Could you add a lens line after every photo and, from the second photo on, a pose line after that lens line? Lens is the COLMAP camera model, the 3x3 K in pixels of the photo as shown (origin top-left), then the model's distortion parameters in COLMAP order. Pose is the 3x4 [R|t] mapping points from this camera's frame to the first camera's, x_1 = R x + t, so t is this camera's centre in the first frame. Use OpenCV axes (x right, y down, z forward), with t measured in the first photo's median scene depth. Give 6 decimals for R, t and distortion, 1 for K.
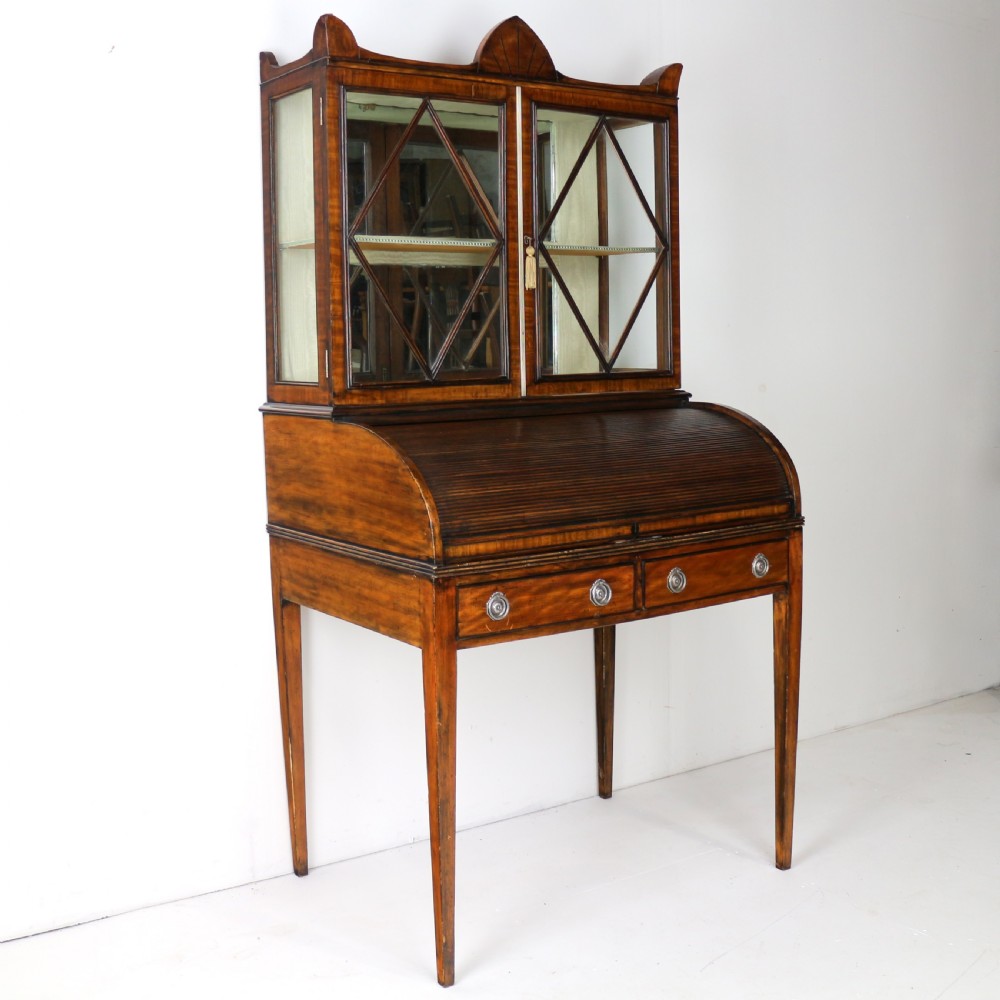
lens RADIAL K [[1301.0, 0, 475.8], [0, 1301.0, 481.2], [0, 0, 1]] dist [-0.150615, 0.000000]
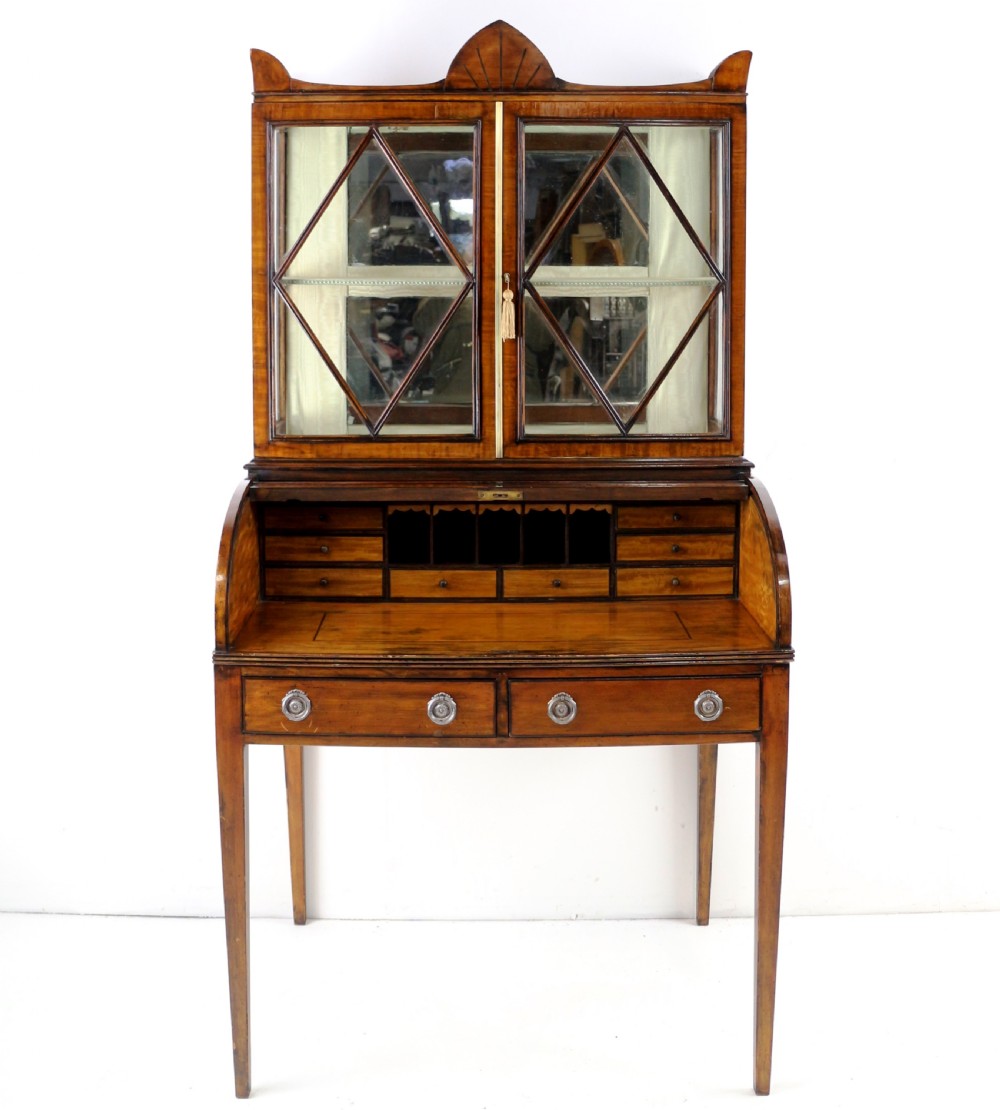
lens RADIAL K [[1341.8, 0, 507.1], [0, 1341.8, 359.8], [0, 0, 1]] dist [-0.145283, 0.000000]
pose [[0.838209, 0.053649, -0.542703, 0.563353], [-0.075879, 0.996943, -0.018642, -0.122918], [0.540044, 0.056806, 0.839718, 0.266939]]
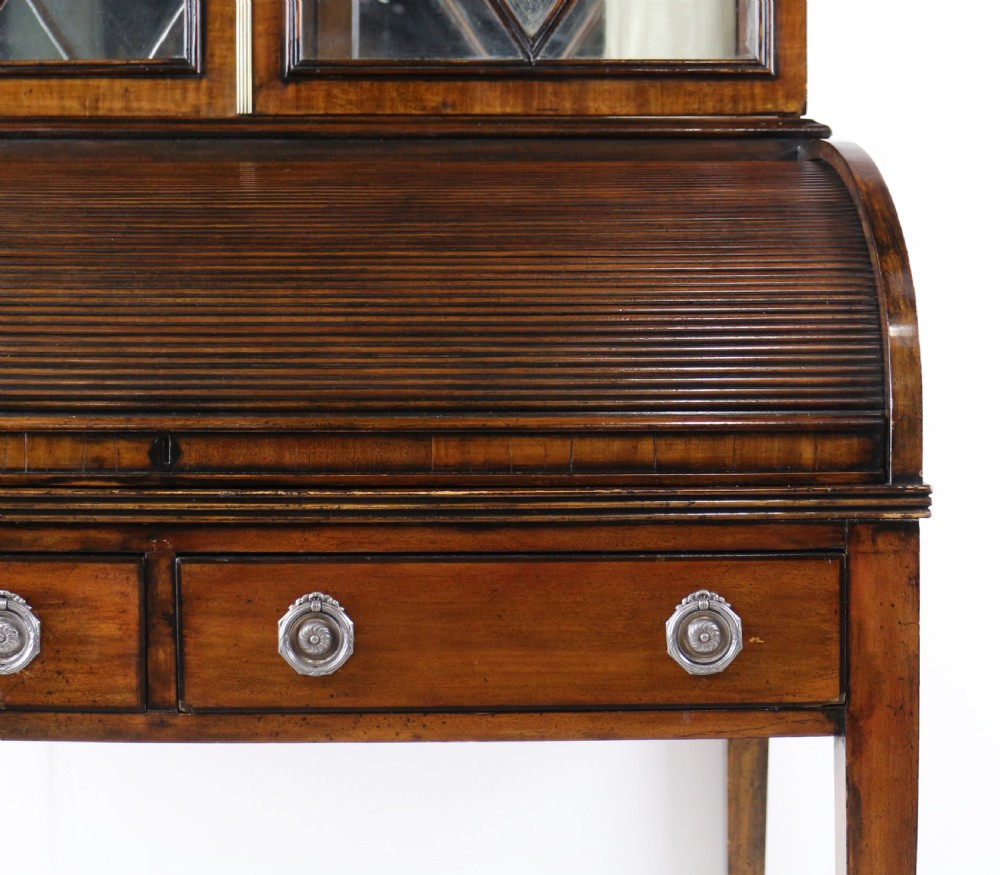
lens RADIAL K [[1819.8, 0, 517.2], [0, 1819.8, 356.1], [0, 0, 1]] dist [-0.067748, 0.000000]
pose [[0.832137, 0.034897, -0.553471, 0.429321], [-0.077642, 0.995520, -0.053964, 0.029639], [0.549108, 0.087878, 0.831118, 0.656533]]
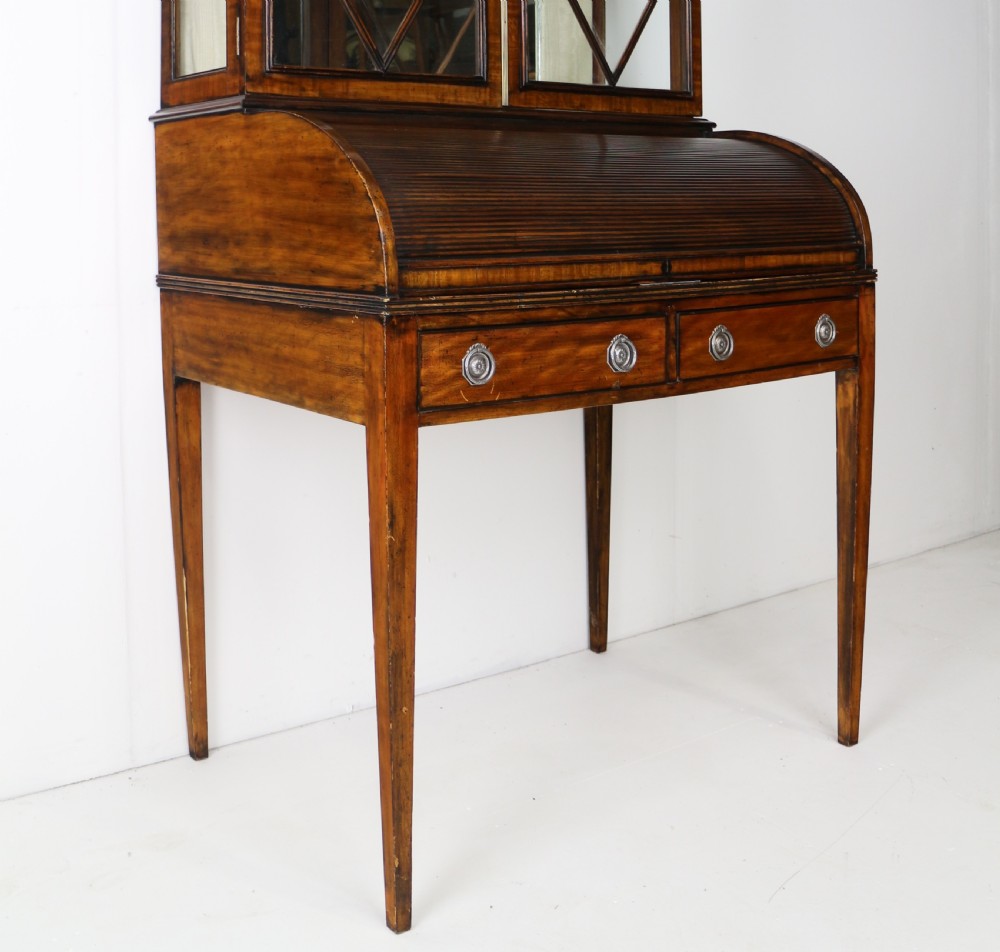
lens RADIAL K [[1257.4, 0, 473.0], [0, 1257.4, 269.0], [0, 0, 1]] dist [-0.135975, 0.000000]
pose [[0.999019, 0.008105, 0.043525, -0.013393], [-0.005445, 0.998129, -0.060902, 0.078080], [-0.043938, 0.060605, 0.997194, 0.308205]]
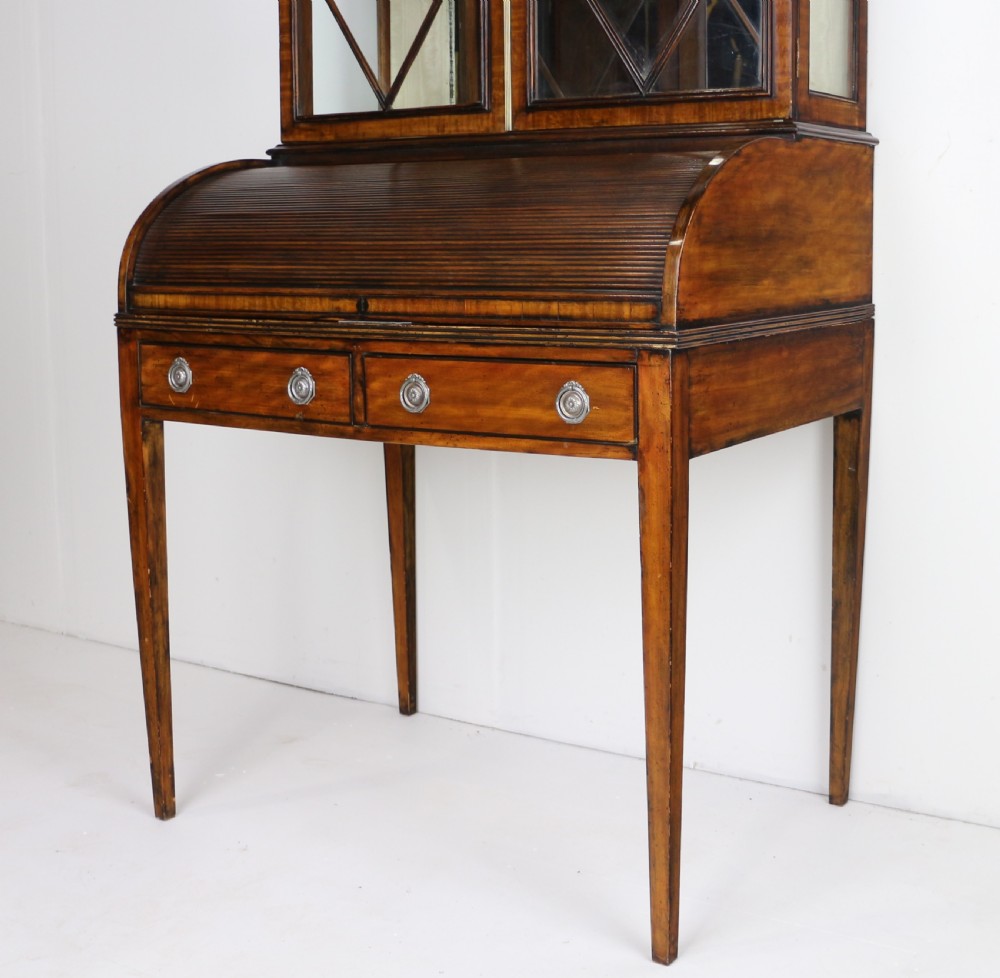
lens RADIAL K [[1523.0, 0, 560.8], [0, 1523.0, 455.0], [0, 0, 1]] dist [-0.170735, 0.000000]
pose [[0.414556, 0.150830, -0.897437, 0.870118], [-0.102923, 0.987612, 0.118442, 0.008873], [0.904185, 0.043266, 0.424945, 0.738713]]
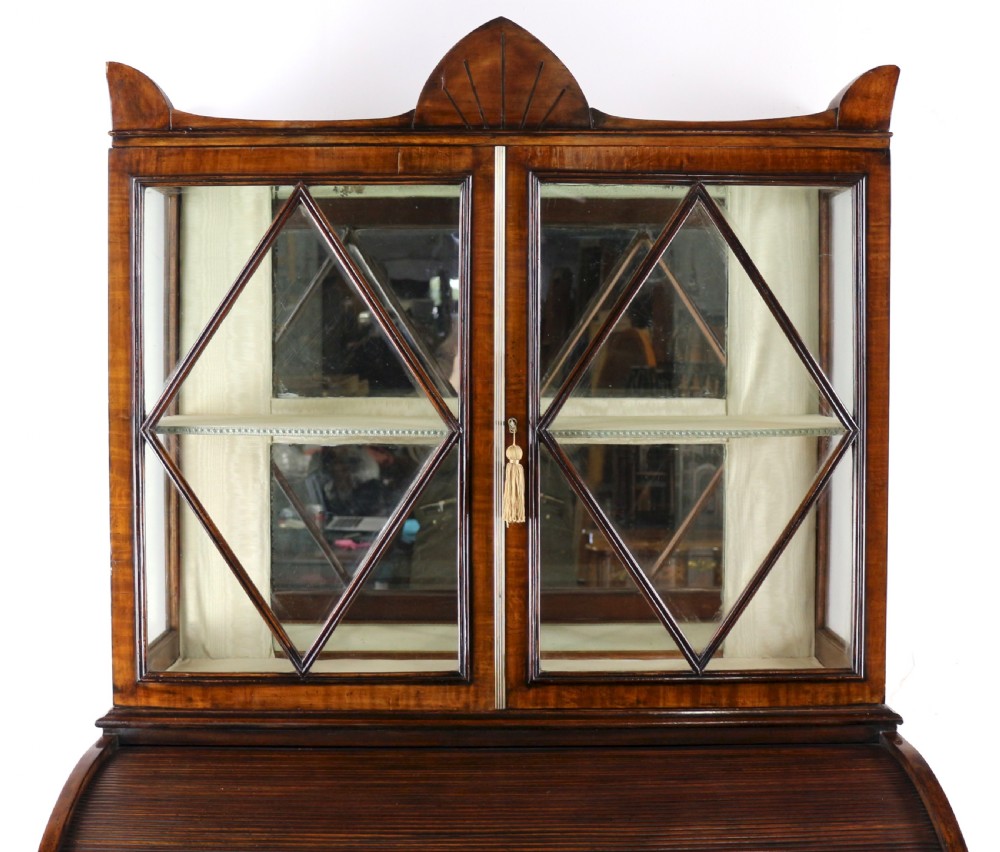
lens RADIAL K [[1426.5, 0, 513.8], [0, 1426.5, 405.5], [0, 0, 1]] dist [-0.112978, 0.000000]
pose [[0.837248, 0.037275, -0.545551, 0.391333], [-0.076119, 0.995905, -0.048773, -0.176605], [0.541499, 0.082362, 0.836657, 0.529454]]
